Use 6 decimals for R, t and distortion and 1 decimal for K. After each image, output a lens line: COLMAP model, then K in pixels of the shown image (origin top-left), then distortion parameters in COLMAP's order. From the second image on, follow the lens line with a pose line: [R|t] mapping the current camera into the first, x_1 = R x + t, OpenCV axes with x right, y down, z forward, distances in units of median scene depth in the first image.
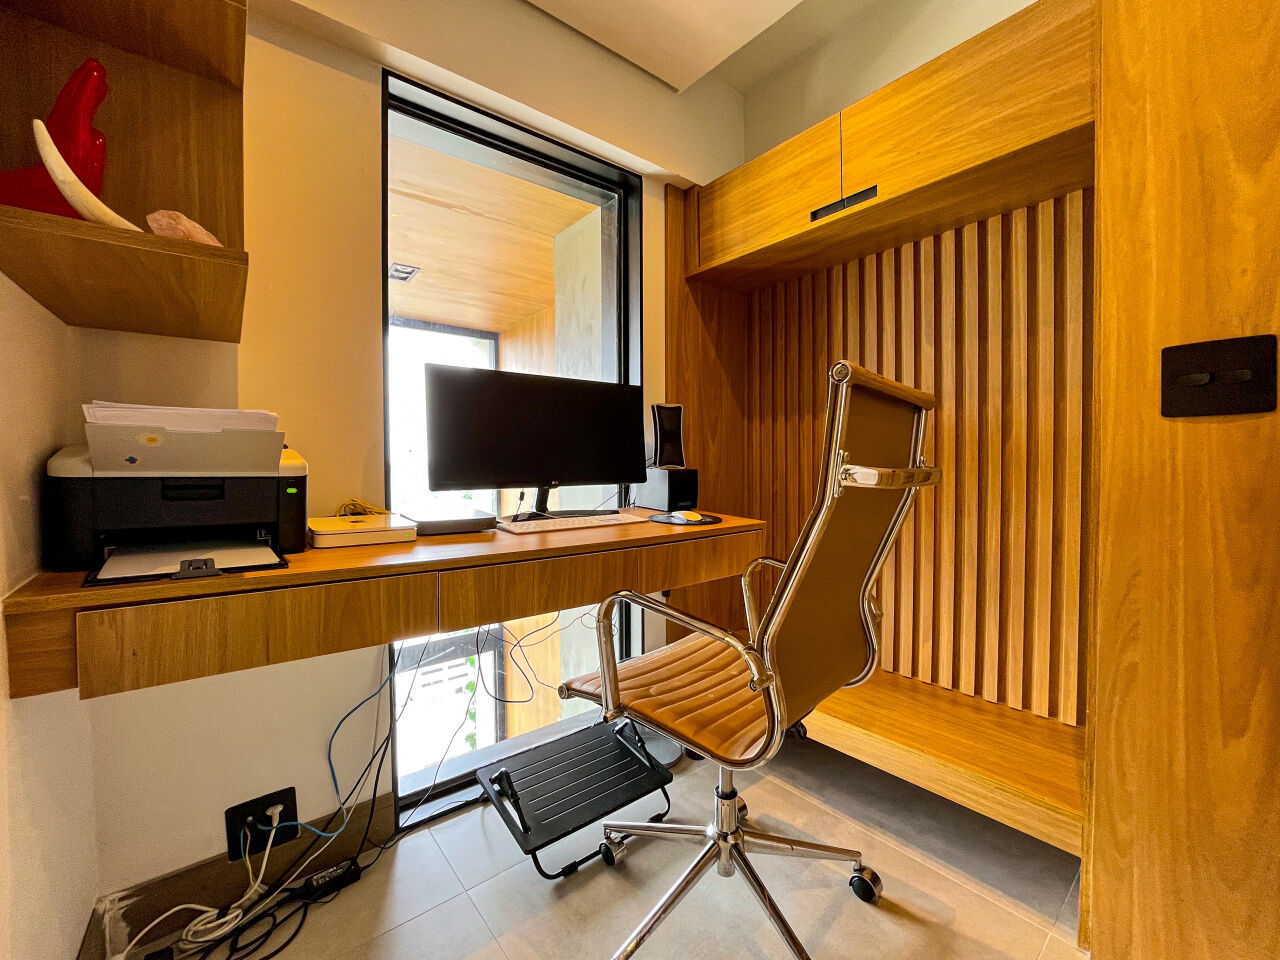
lens RADIAL K [[519.0, 0, 630.3], [0, 519.0, 475.4], [0, 0, 1]] dist [-0.030735, 0.007909]
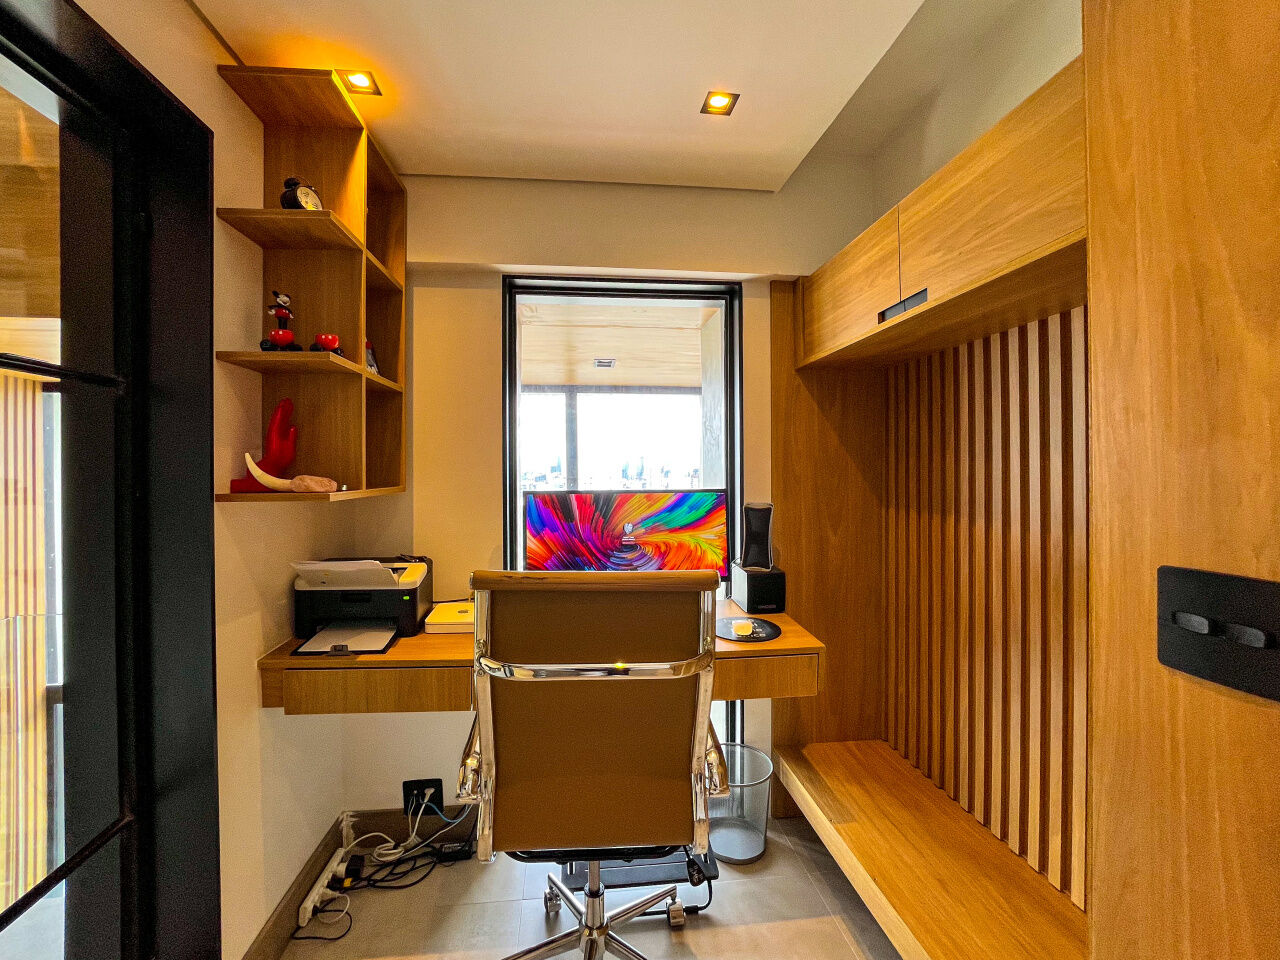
lens RADIAL K [[519.0, 0, 630.3], [0, 519.0, 475.4], [0, 0, 1]] dist [-0.030735, 0.007909]
pose [[0.847022, 0.008277, -0.531494, 0.606346], [-0.018767, 0.999721, -0.014339, -0.267401], [0.531227, 0.022120, 0.846941, 0.008816]]
